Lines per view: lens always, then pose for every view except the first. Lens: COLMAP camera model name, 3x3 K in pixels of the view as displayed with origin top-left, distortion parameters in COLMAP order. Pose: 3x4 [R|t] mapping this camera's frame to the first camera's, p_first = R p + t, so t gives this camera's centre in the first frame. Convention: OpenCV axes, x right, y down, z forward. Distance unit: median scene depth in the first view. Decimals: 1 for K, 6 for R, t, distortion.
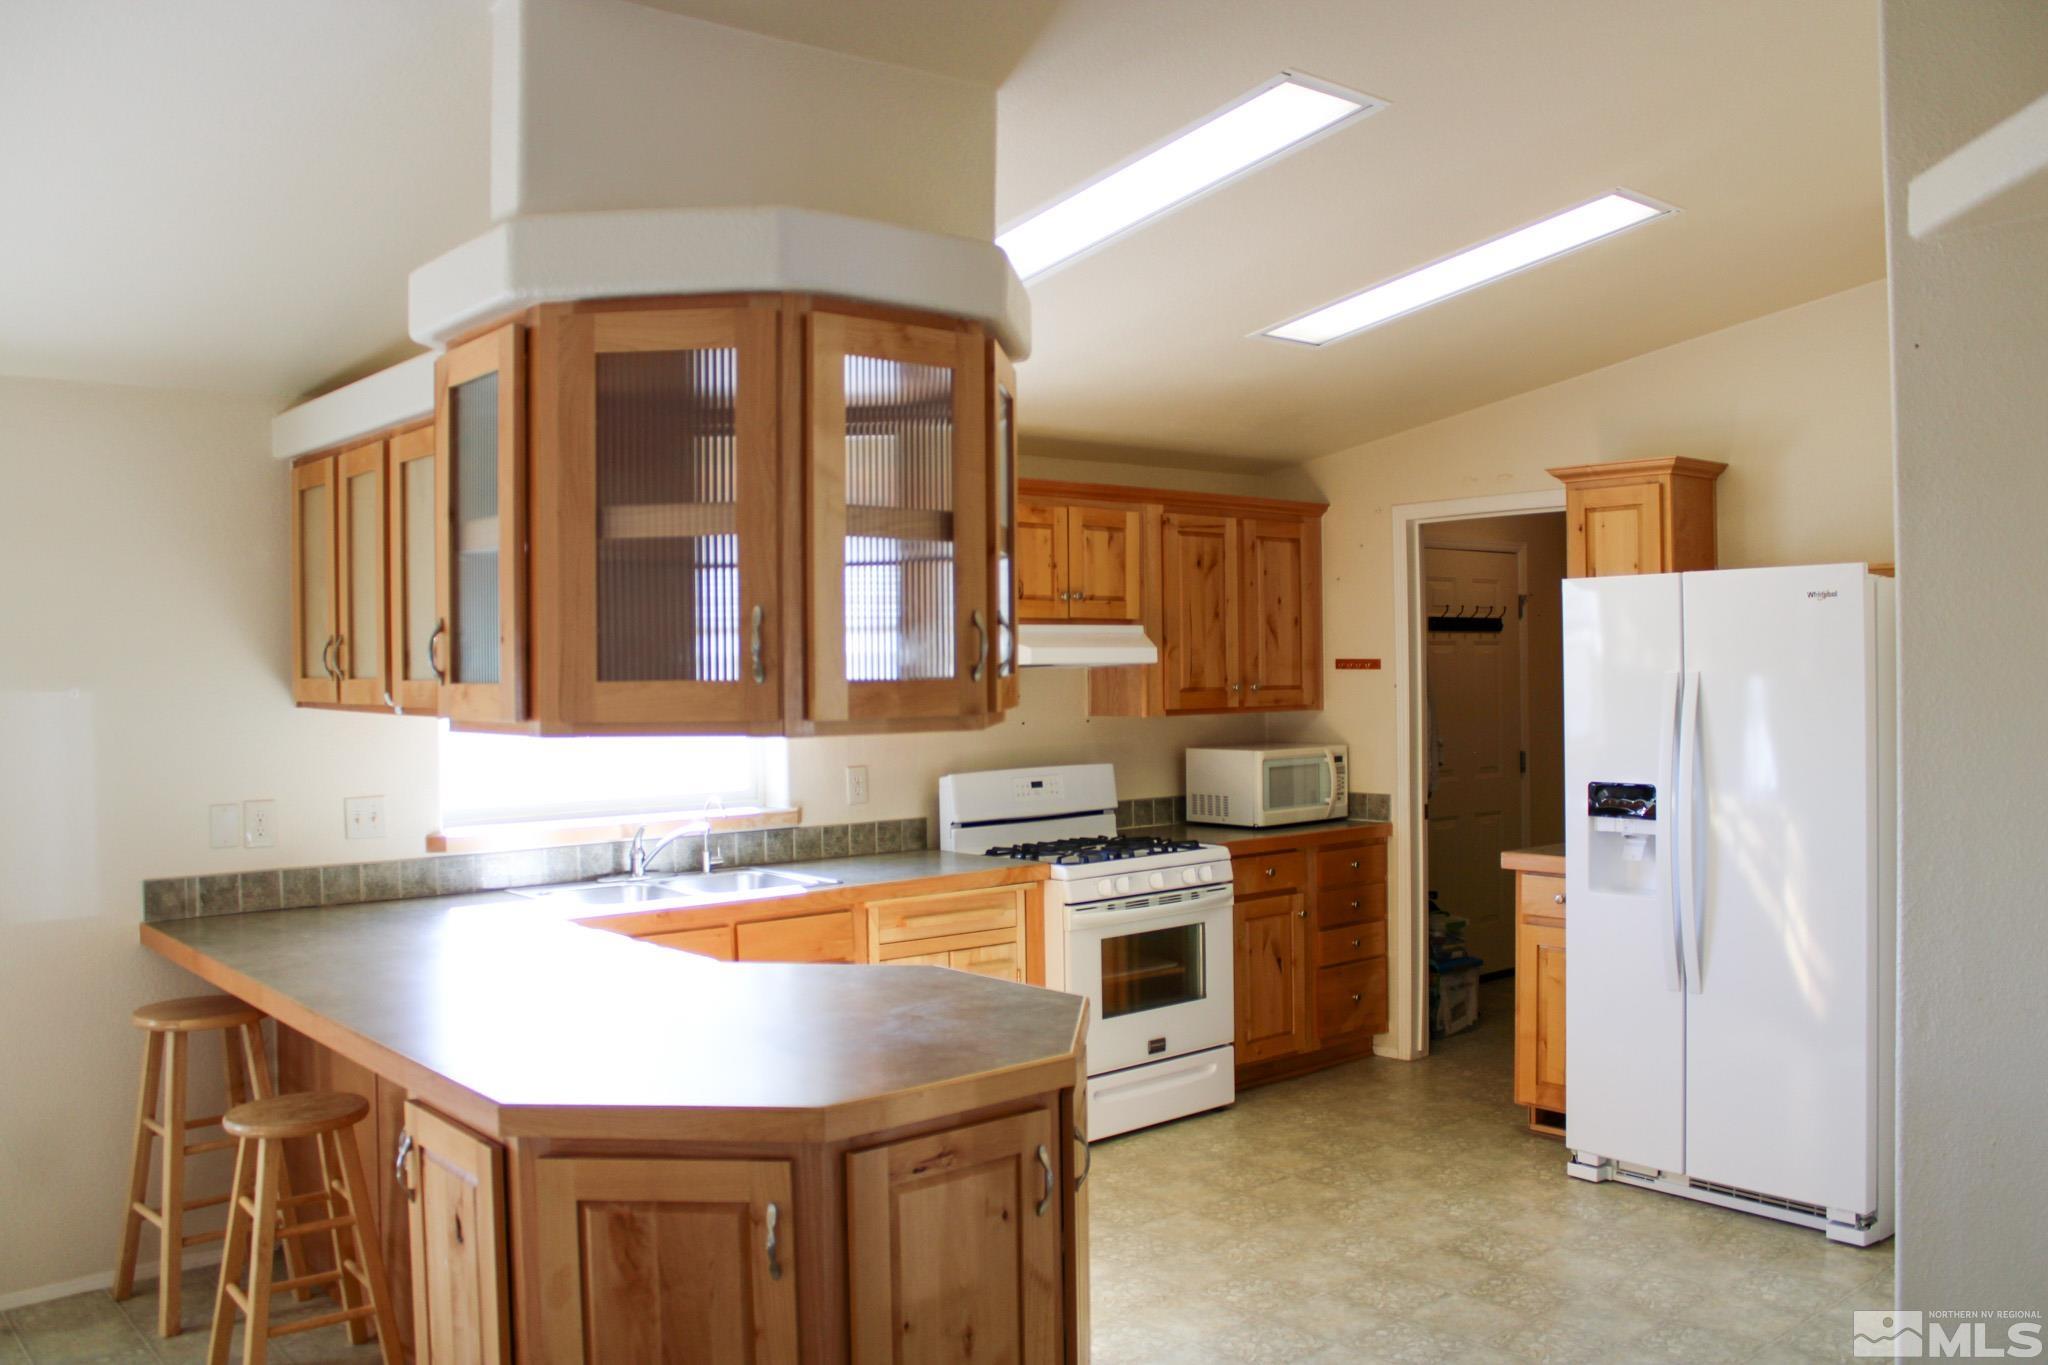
lens RADIAL K [[1701.9, 0, 1024.5], [0, 1701.9, 689.3], [0, 0, 1]] dist [-0.159418, 0.131836]
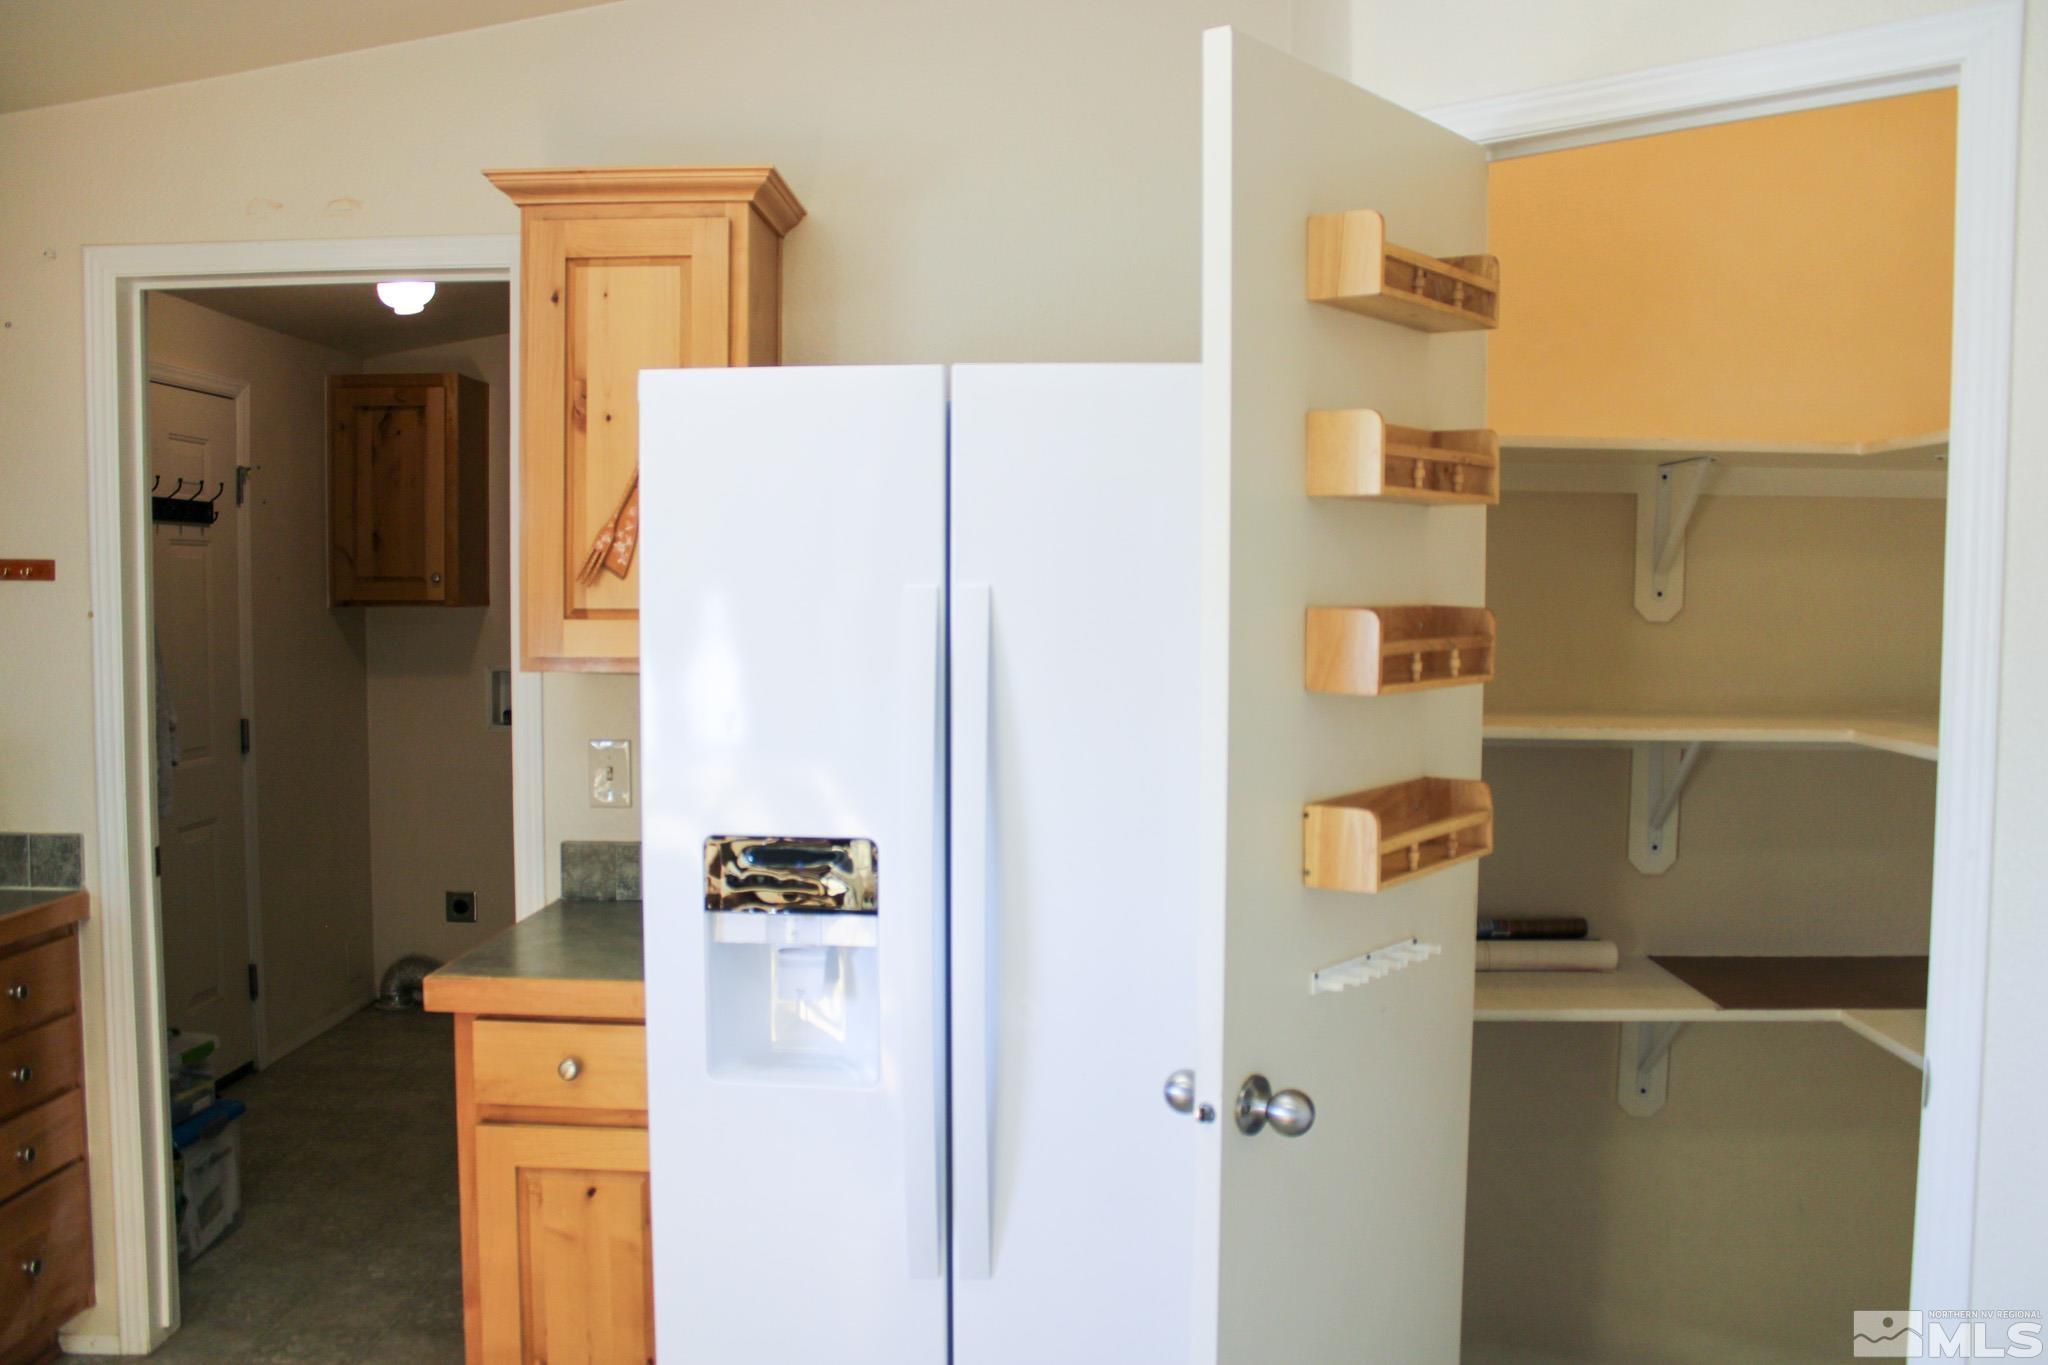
lens RADIAL K [[1701.9, 0, 1013.4], [0, 1701.9, 677.1], [0, 0, 1]] dist [-0.159418, 0.131836]
pose [[0.675275, -0.022722, 0.737216, 0.061716], [-0.004173, 0.999392, 0.034625, -0.001676], [-0.737554, -0.026458, 0.674769, 0.607301]]
